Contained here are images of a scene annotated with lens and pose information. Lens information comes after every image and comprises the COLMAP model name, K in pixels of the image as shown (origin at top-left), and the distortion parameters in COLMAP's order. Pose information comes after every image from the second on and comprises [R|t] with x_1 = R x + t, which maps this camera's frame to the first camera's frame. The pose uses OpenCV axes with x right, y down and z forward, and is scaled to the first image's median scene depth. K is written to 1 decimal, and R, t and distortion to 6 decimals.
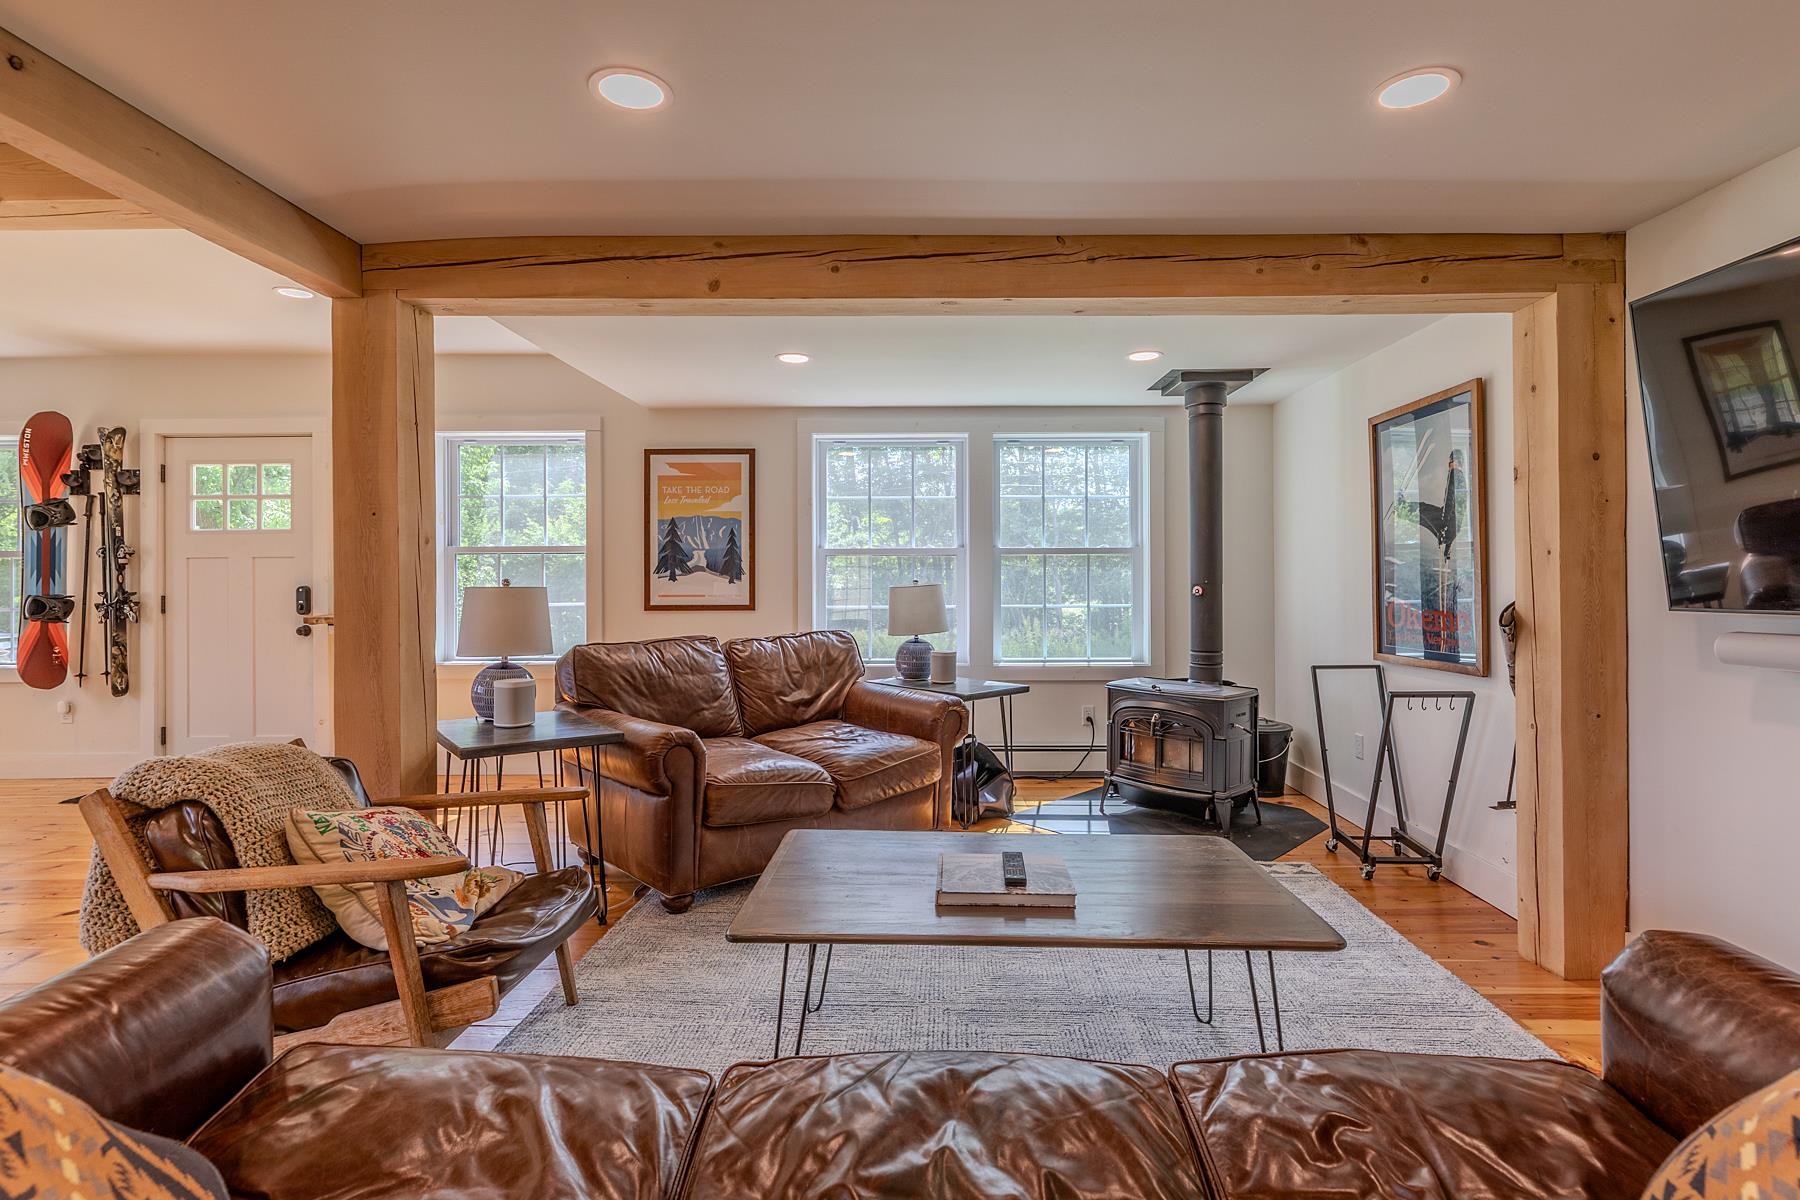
lens RADIAL K [[868.2, 0, 901.7], [0, 868.2, 579.2], [0, 0, 1]] dist [-0.002958, 0.000137]
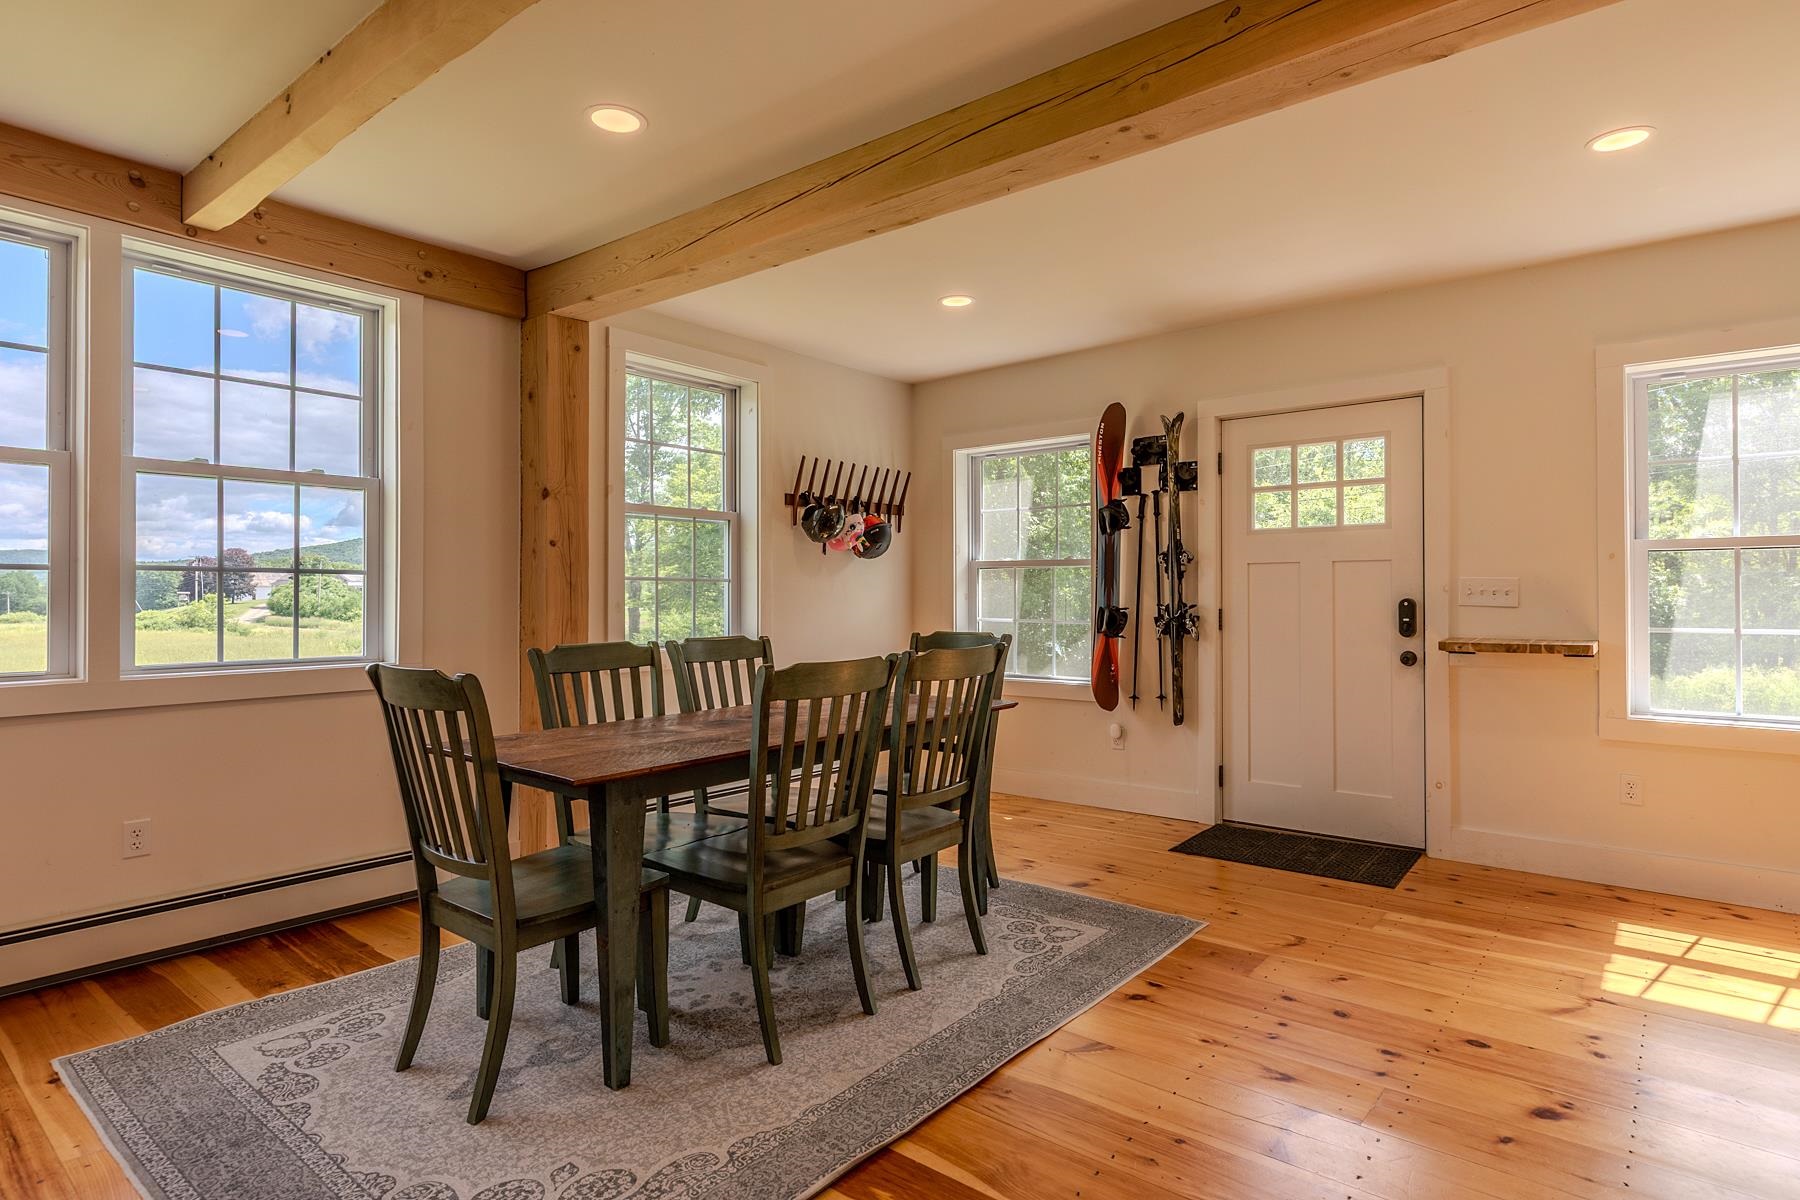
lens RADIAL K [[951.8, 0, 919.2], [0, 951.8, 591.4], [0, 0, 1]] dist [-0.000814, -0.000632]
pose [[0.771713, 0.000391, -0.635970, -0.604185], [-0.001009, 0.999999, -0.000608, 0.003432], [0.635970, 0.001111, 0.771713, 0.126962]]
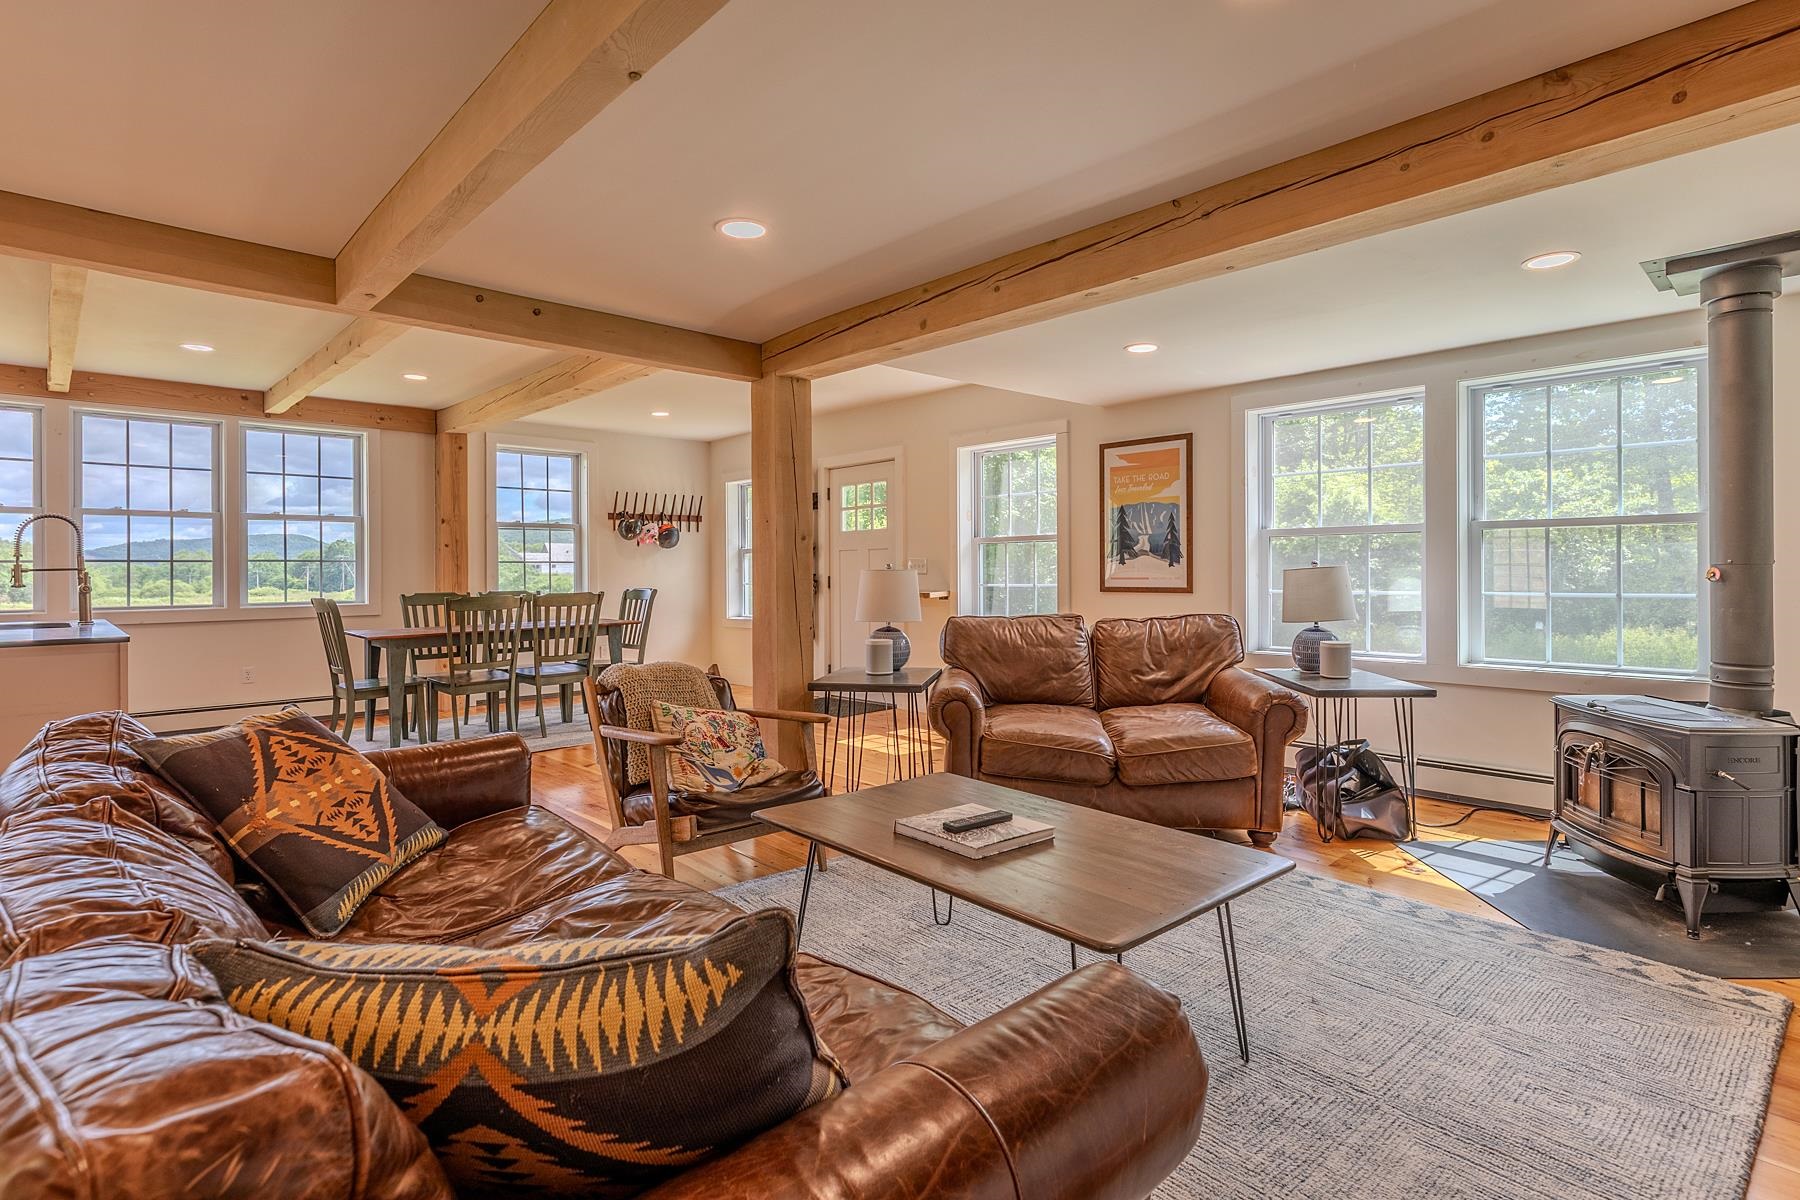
lens RADIAL K [[868.2, 0, 911.9], [0, 868.2, 569.2], [0, 0, 1]] dist [-0.002958, 0.000137]
pose [[0.700525, -0.001778, -0.713626, 0.375705], [0.006825, 0.999968, 0.004208, 0.001971], [0.713595, -0.007818, 0.700515, 0.071345]]
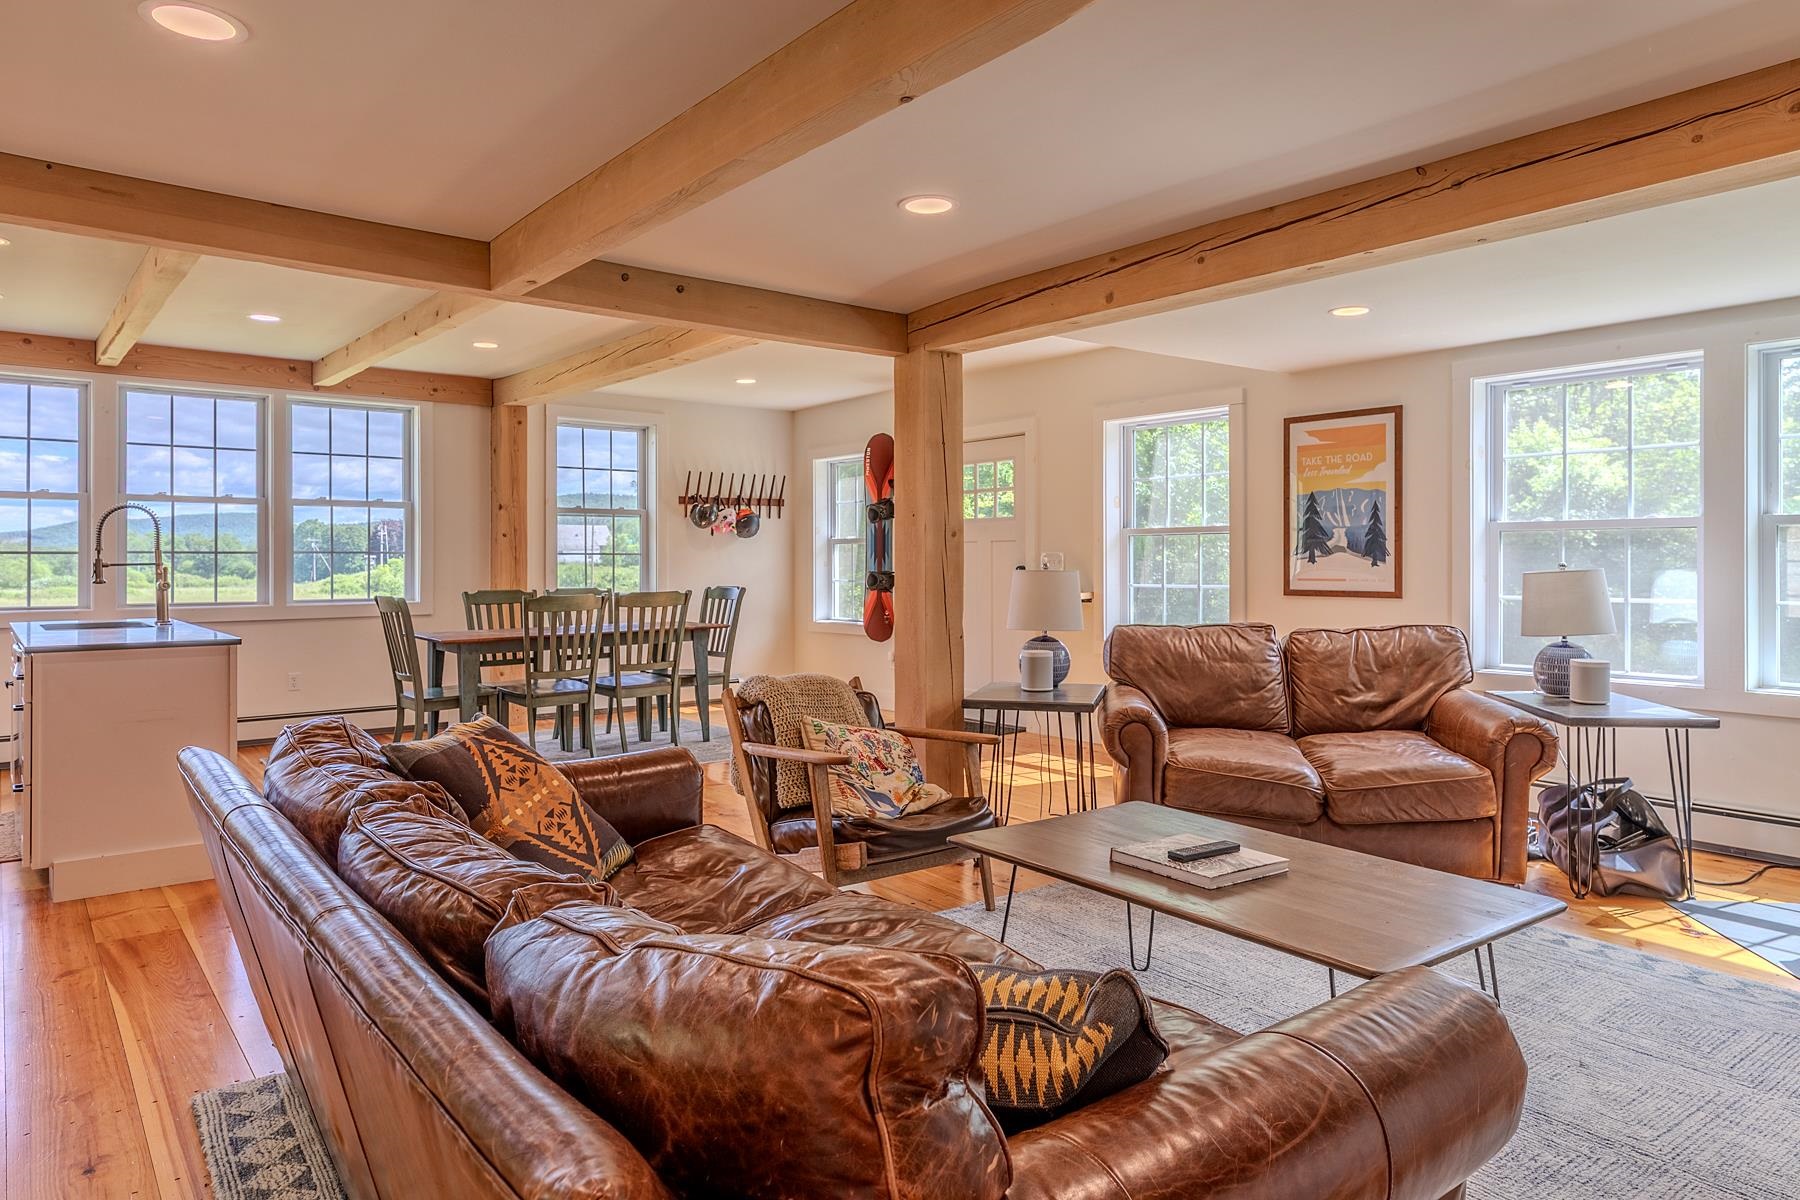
lens RADIAL K [[1090.0, 0, 912.3], [0, 1090.0, 556.6], [0, 0, 1]] dist [0.006242, 0.000128]
pose [[0.639898, 0.000028, -0.768460, 0.393131], [0.002217, 0.999996, 0.001882, -0.008784], [0.768457, -0.002908, 0.639895, -0.040925]]
